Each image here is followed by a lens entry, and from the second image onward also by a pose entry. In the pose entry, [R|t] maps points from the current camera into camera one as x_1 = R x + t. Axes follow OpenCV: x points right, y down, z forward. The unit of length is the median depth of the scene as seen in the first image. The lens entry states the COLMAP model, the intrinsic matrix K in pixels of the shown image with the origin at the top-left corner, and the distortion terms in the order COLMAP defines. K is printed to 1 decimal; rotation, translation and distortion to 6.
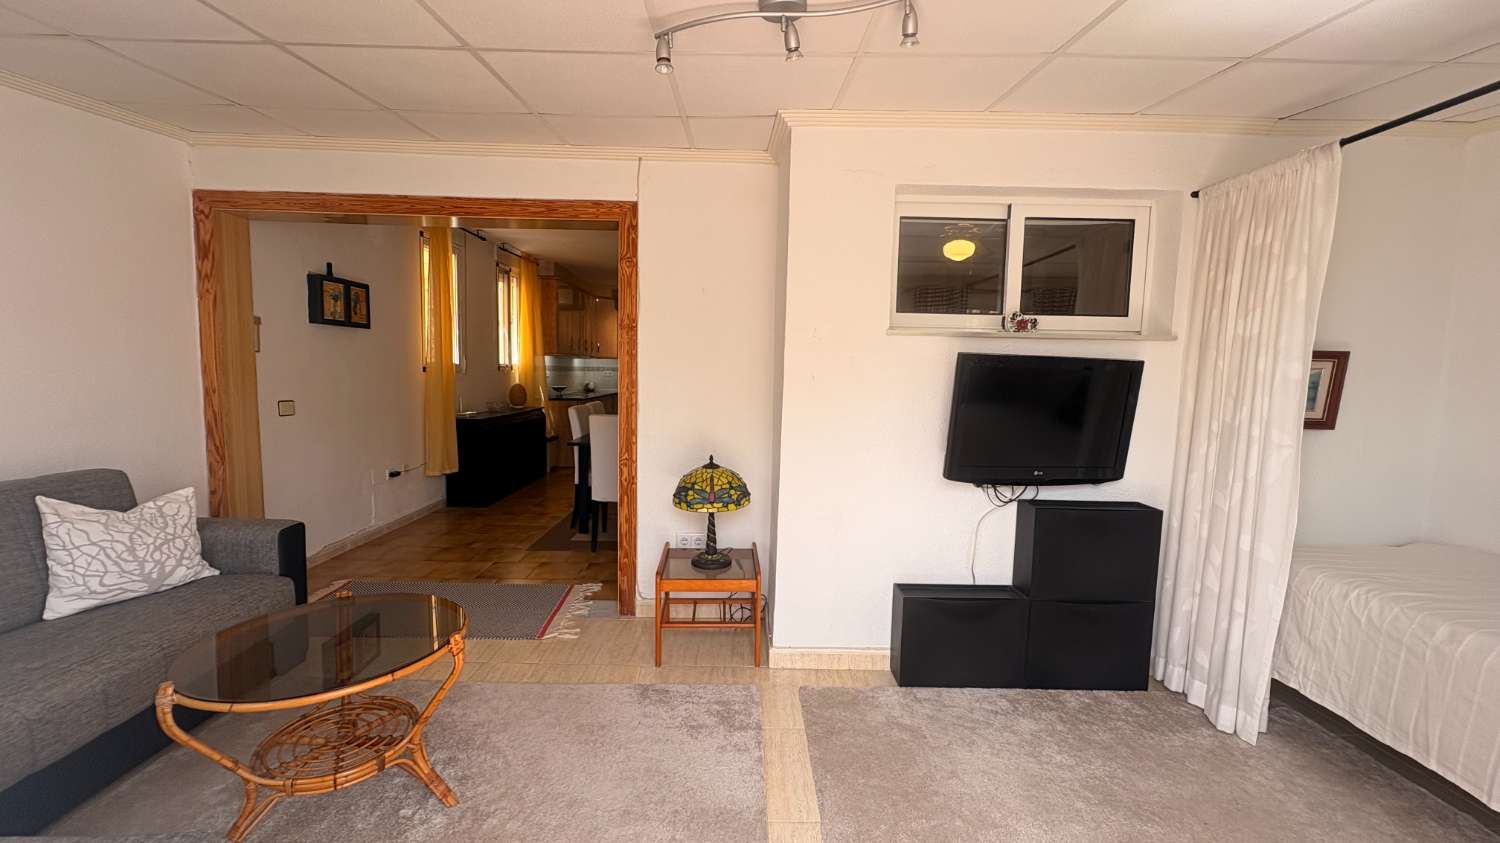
lens RADIAL K [[601.0, 0, 749.9], [0, 601.0, 424.3], [0, 0, 1]] dist [0.000724, 0.000312]
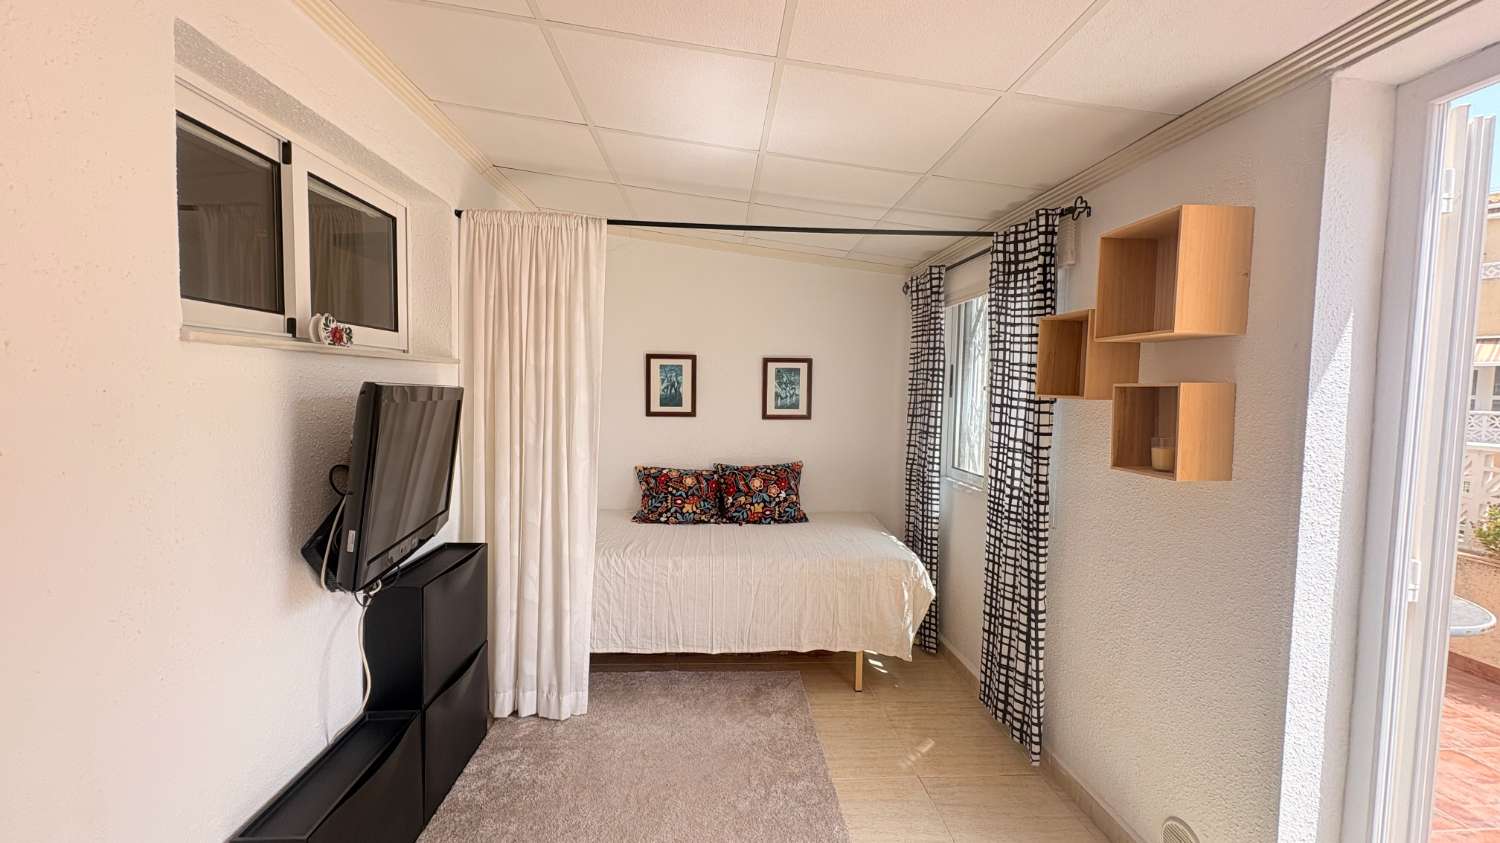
lens RADIAL K [[601.0, 0, 744.8], [0, 601.0, 420.2], [0, 0, 1]] dist [0.000724, 0.000312]
pose [[-0.044361, -0.077562, 0.996000, -0.301461], [0.070445, 0.994257, 0.080563, -0.110419], [-0.996529, 0.073737, -0.038643, 0.682815]]
